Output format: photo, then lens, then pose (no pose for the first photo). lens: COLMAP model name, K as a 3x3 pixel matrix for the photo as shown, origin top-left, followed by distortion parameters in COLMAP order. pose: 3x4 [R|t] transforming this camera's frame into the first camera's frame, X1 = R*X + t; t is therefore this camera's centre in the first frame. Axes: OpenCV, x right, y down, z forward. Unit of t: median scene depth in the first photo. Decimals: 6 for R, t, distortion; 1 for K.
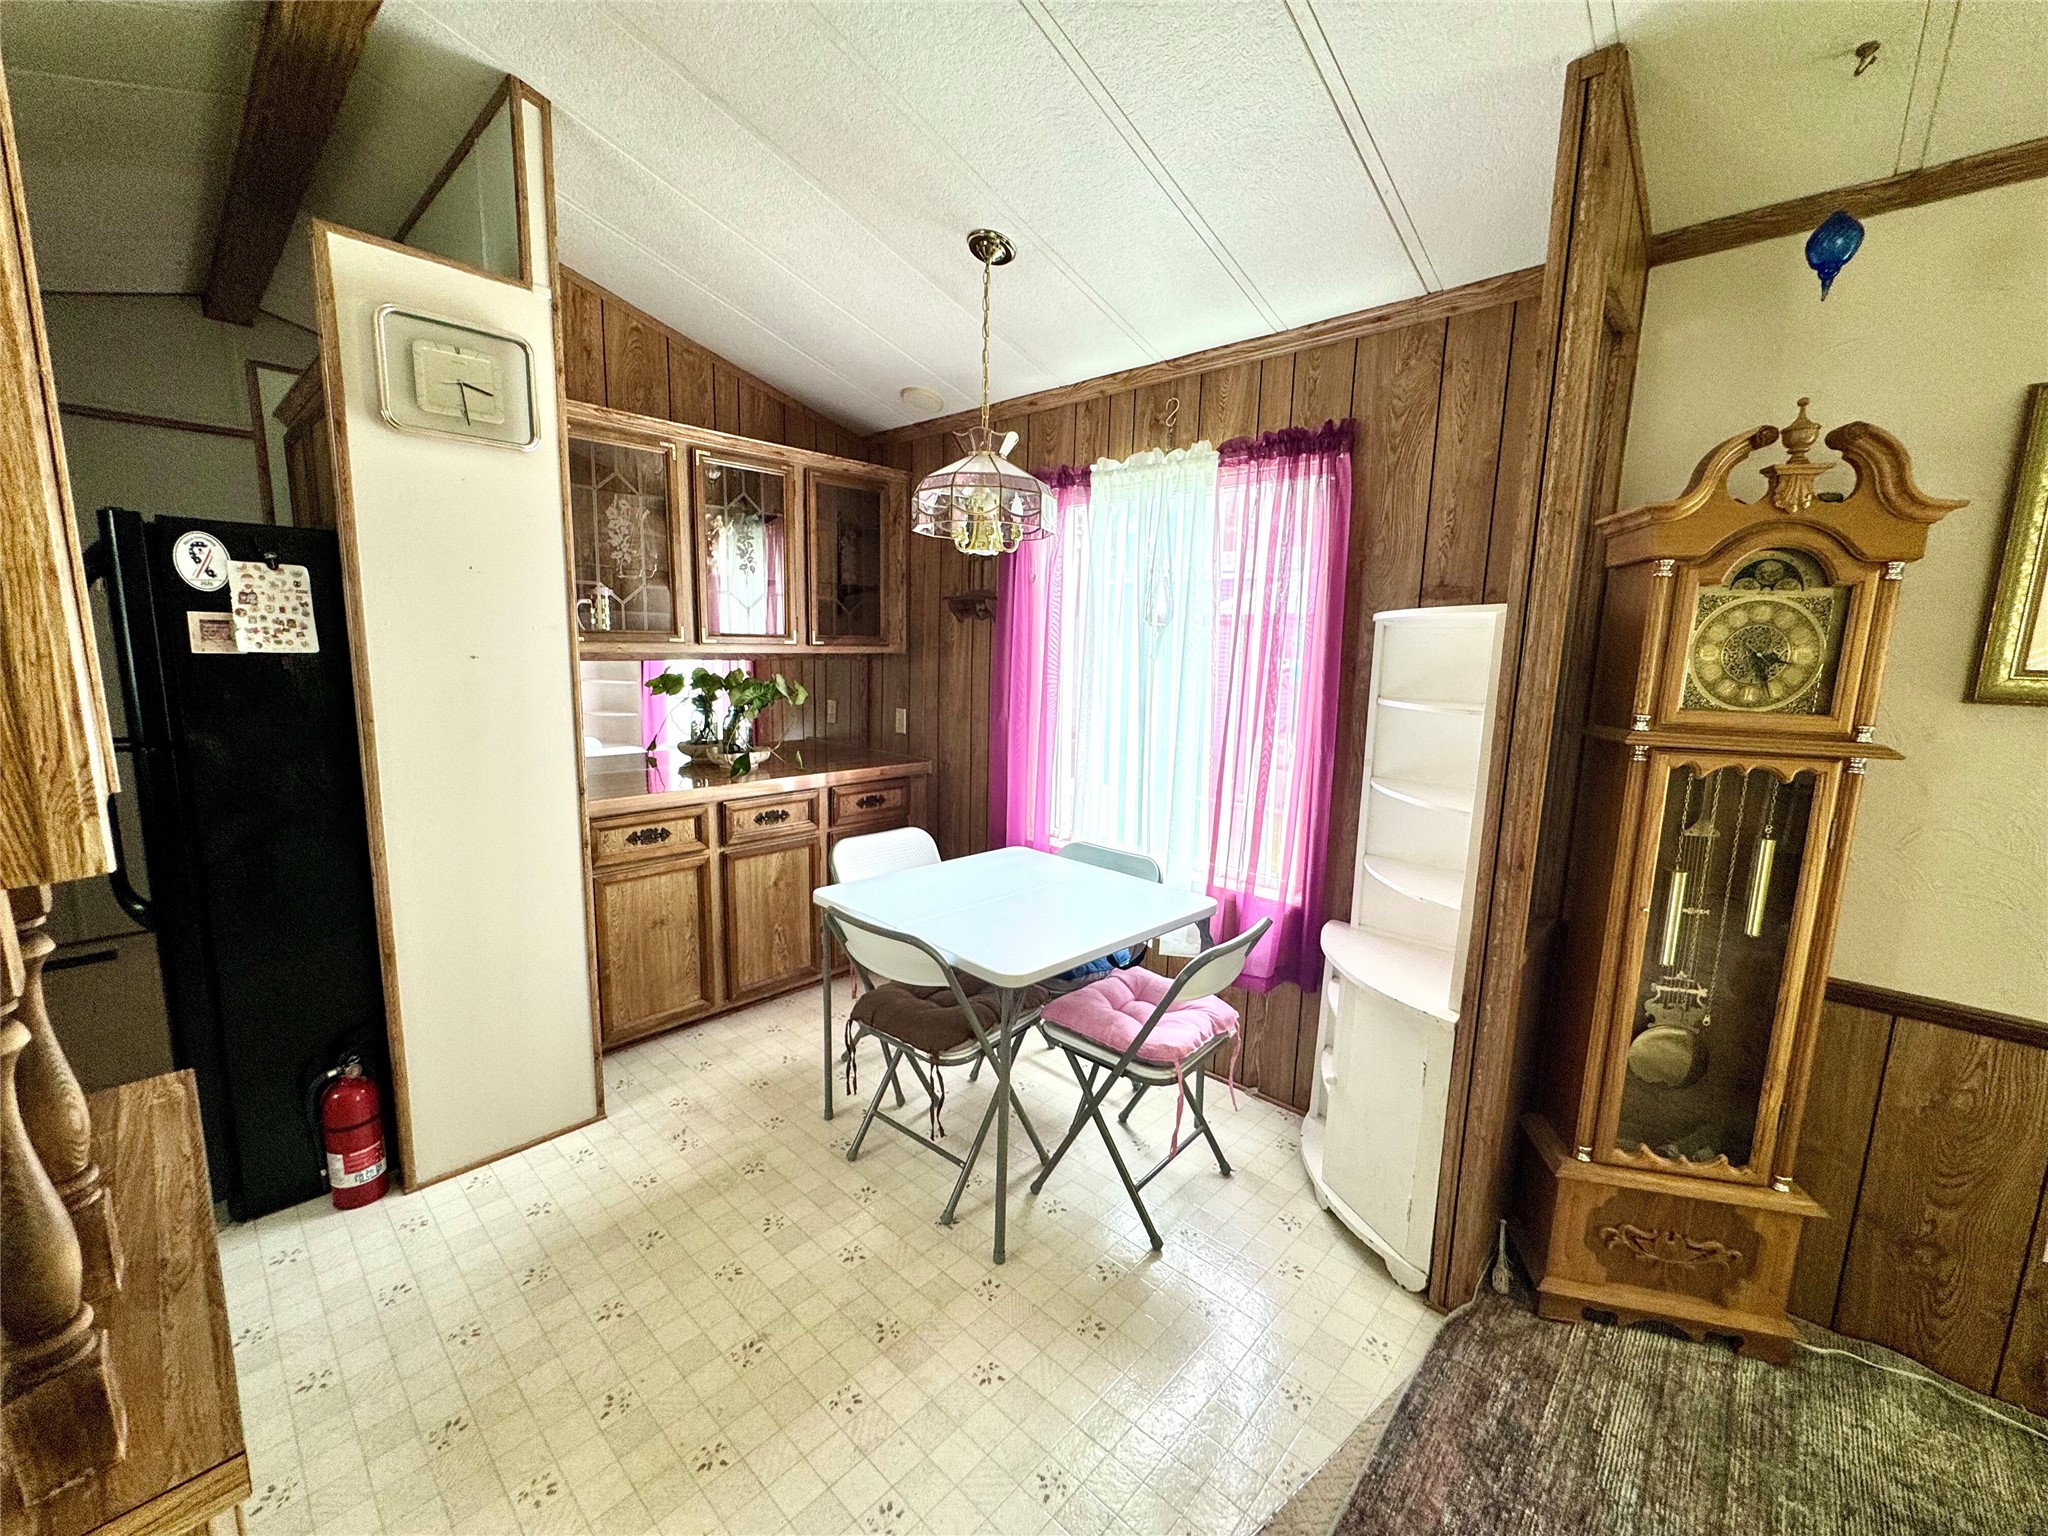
lens RADIAL K [[819.9, 0, 1020.2], [0, 819.9, 769.6], [0, 0, 1]] dist [-0.004576, 0.000531]
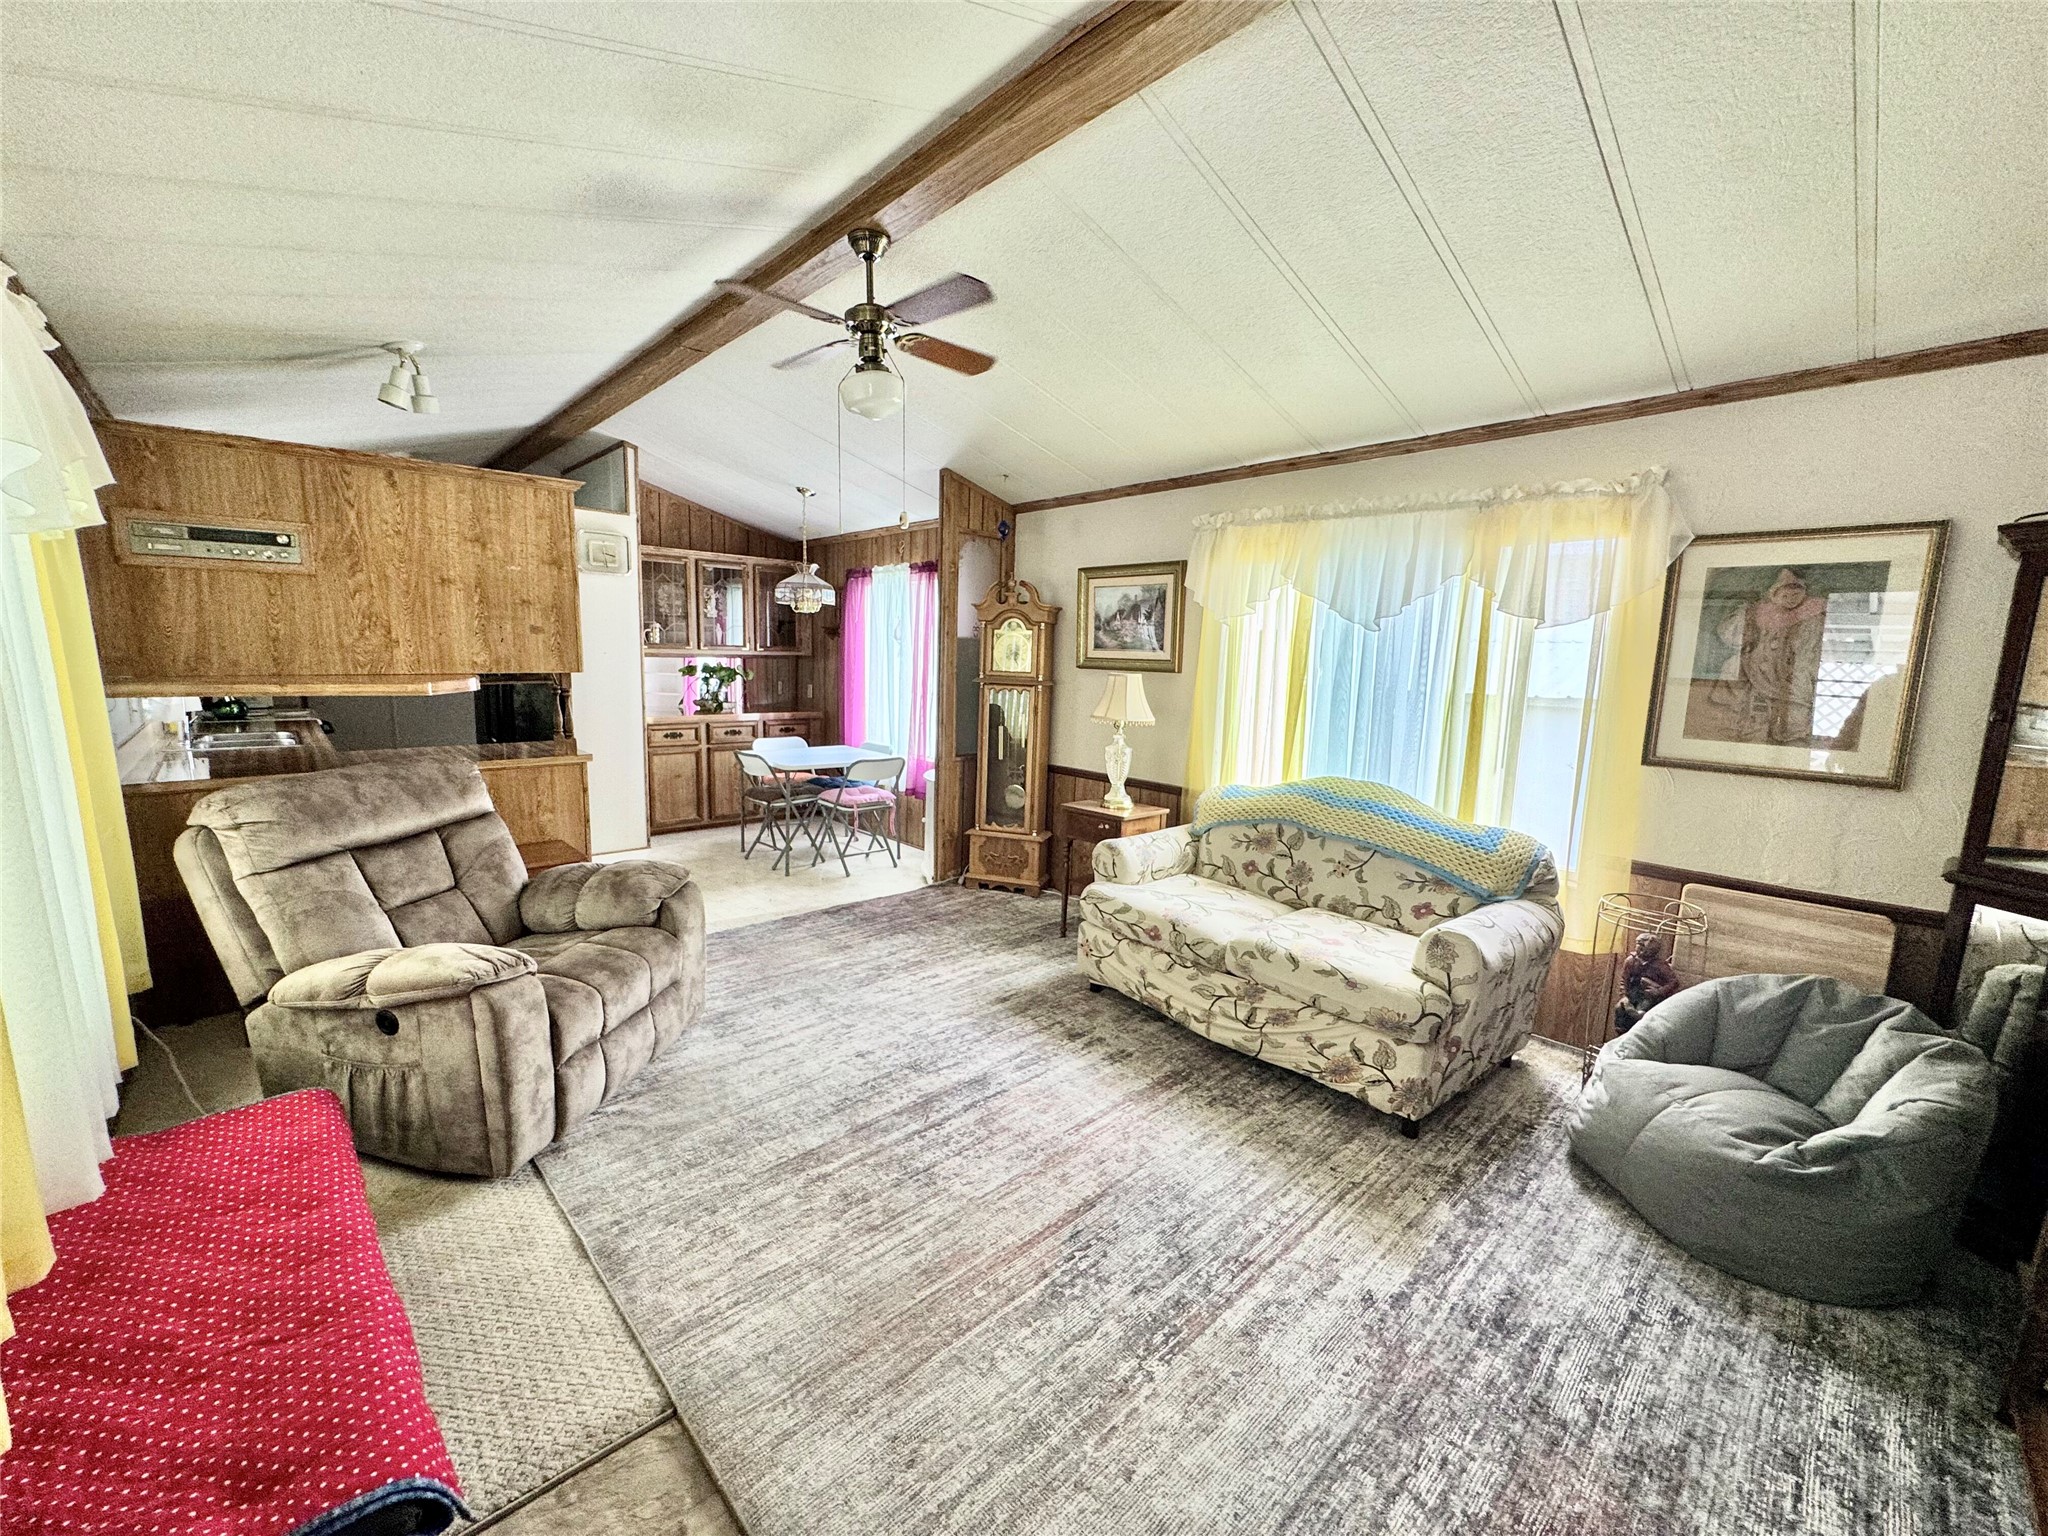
lens RADIAL K [[819.9, 0, 1022.5], [0, 819.9, 768.7], [0, 0, 1]] dist [-0.004576, 0.000531]
pose [[0.997244, 0.013814, -0.072888, 0.749067], [-0.015073, 0.999746, -0.016758, 0.221772], [0.072638, 0.017811, 0.997199, -1.311206]]
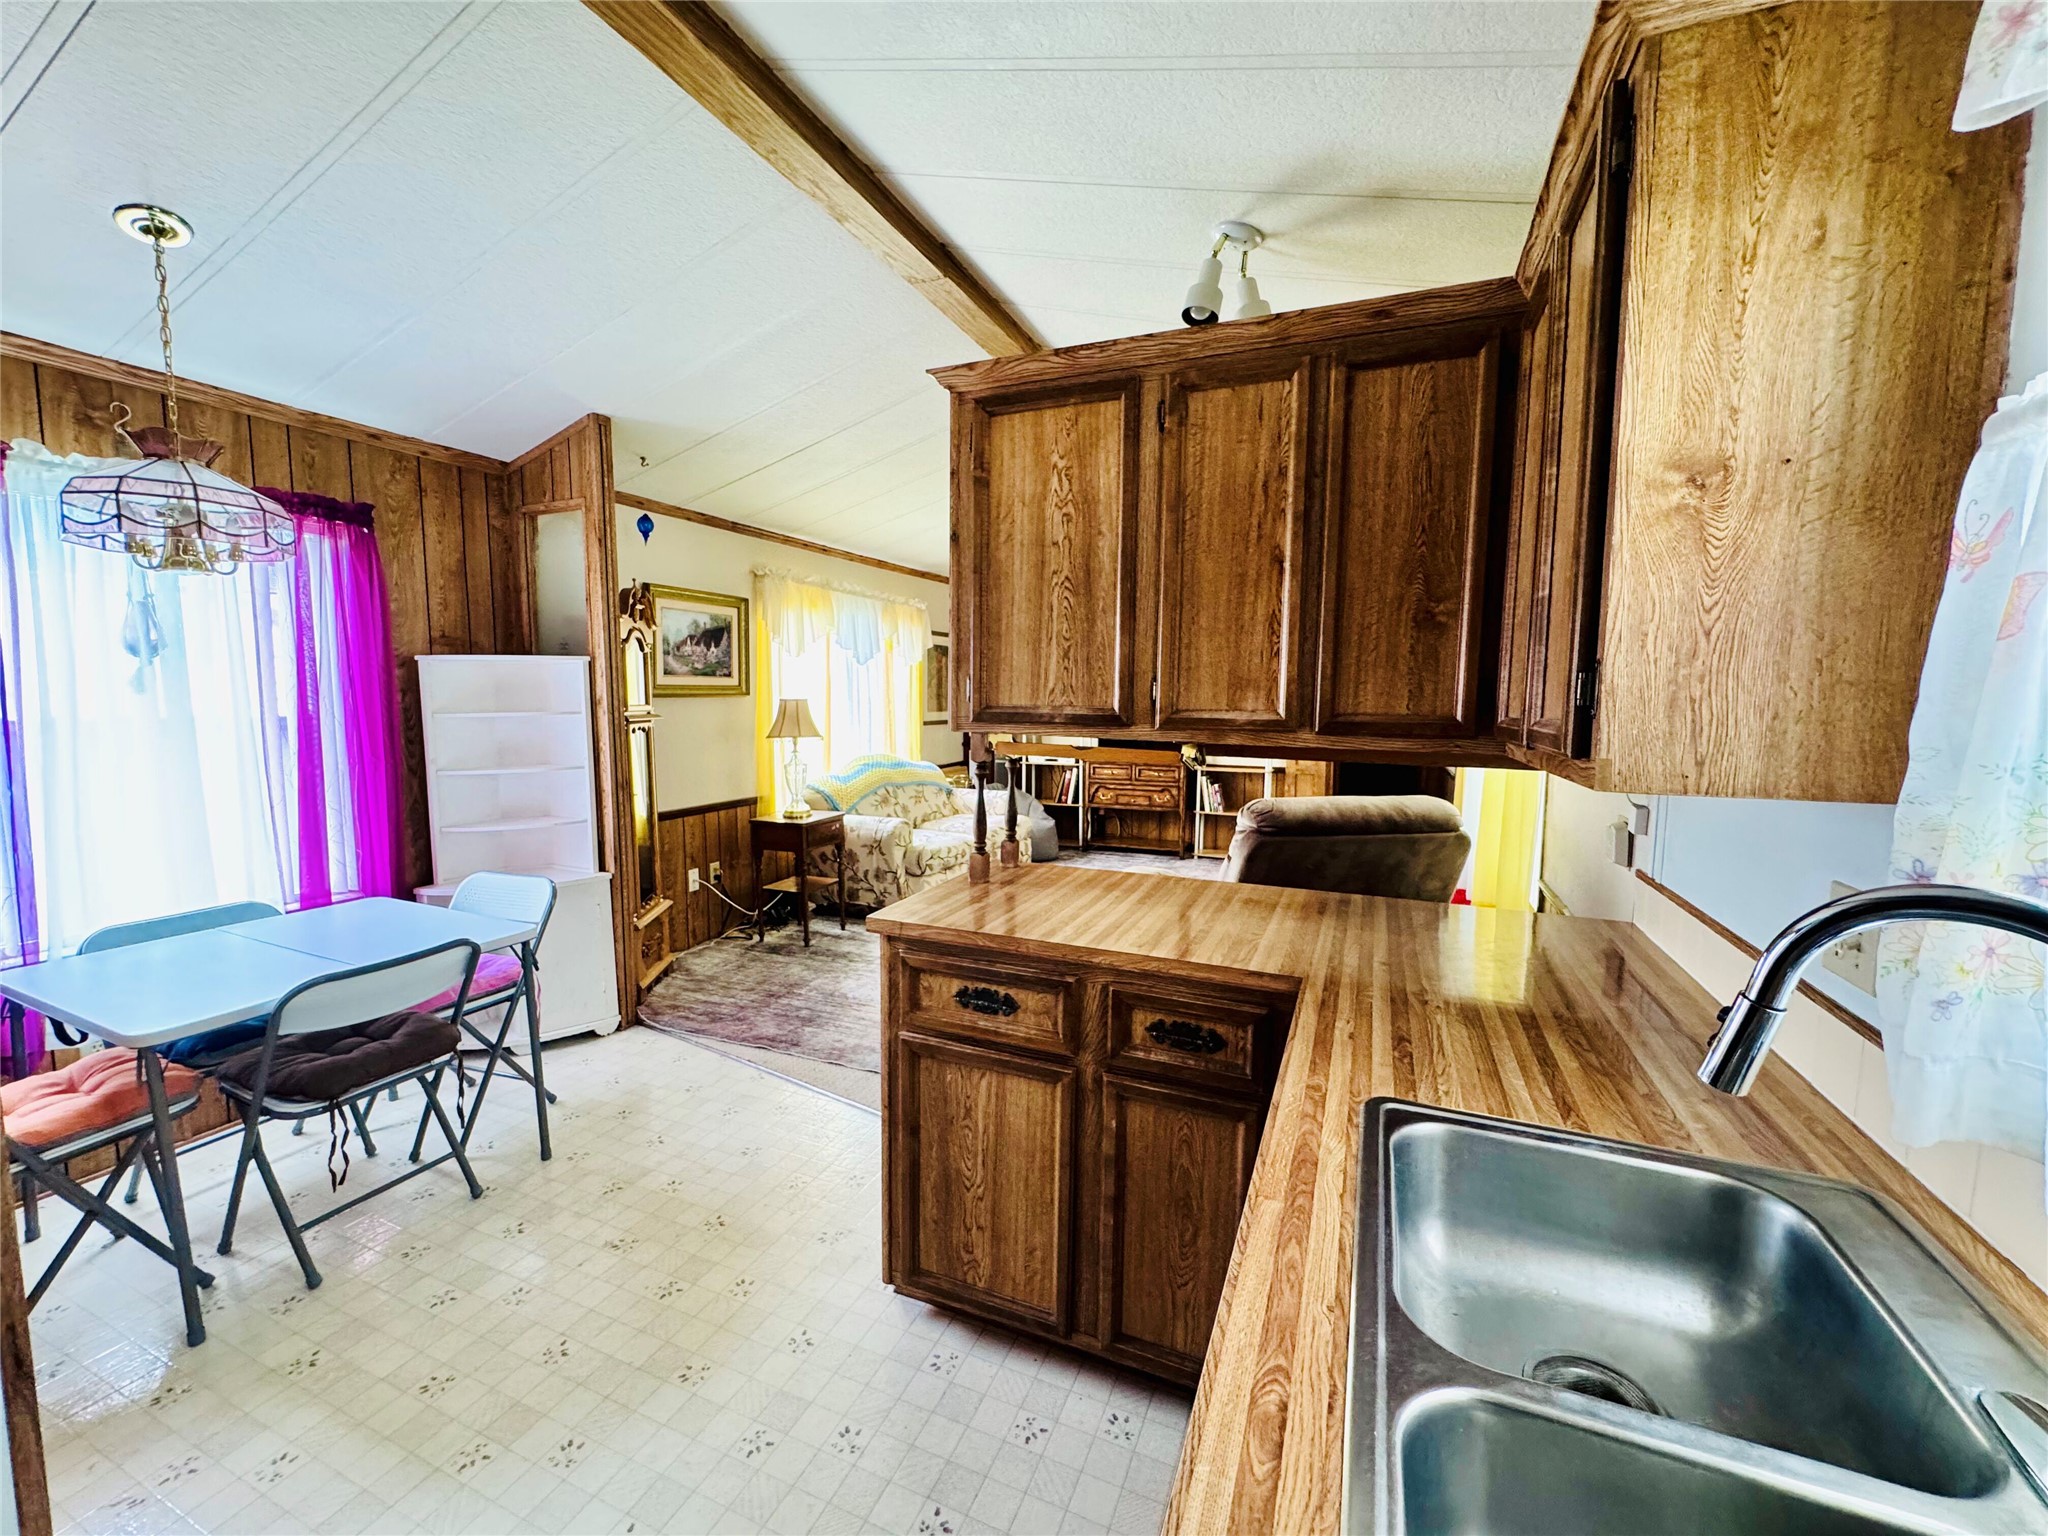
lens RADIAL K [[819.9, 0, 1024.1], [0, 819.9, 768.7], [0, 0, 1]] dist [-0.004576, 0.000531]
pose [[-0.340769, -0.115130, 0.933071, -1.116242], [0.134435, 0.976307, 0.169562, -0.090074], [-0.930486, 0.183219, -0.317218, 0.475800]]
